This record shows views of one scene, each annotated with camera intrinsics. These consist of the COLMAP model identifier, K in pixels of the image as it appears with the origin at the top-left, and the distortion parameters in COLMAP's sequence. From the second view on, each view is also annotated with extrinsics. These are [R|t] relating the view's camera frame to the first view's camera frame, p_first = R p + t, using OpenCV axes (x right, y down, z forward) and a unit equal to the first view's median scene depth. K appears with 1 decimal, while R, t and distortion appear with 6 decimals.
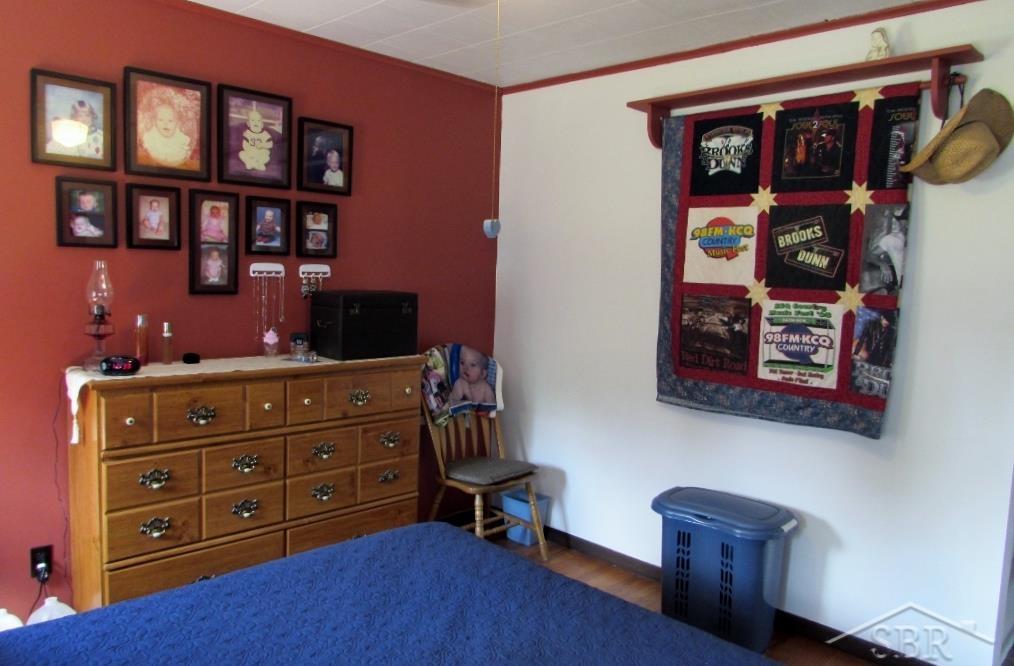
lens RADIAL K [[730.9, 0, 506.9], [0, 730.9, 330.5], [0, 0, 1]] dist [-0.005344, 0.007582]
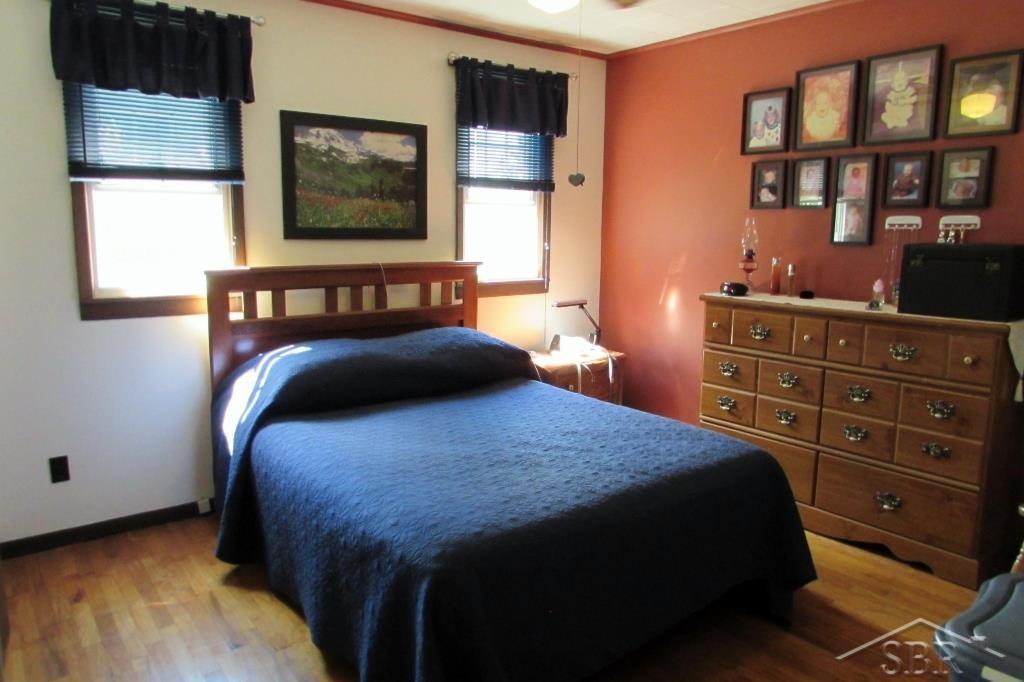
lens RADIAL K [[738.1, 0, 517.5], [0, 738.1, 342.8], [0, 0, 1]] dist [-0.005344, 0.007582]
pose [[-0.112969, 0.121717, -0.986115, 0.845588], [-0.096597, 0.986422, 0.132821, -0.000721], [0.988892, 0.110260, -0.099677, 0.622539]]
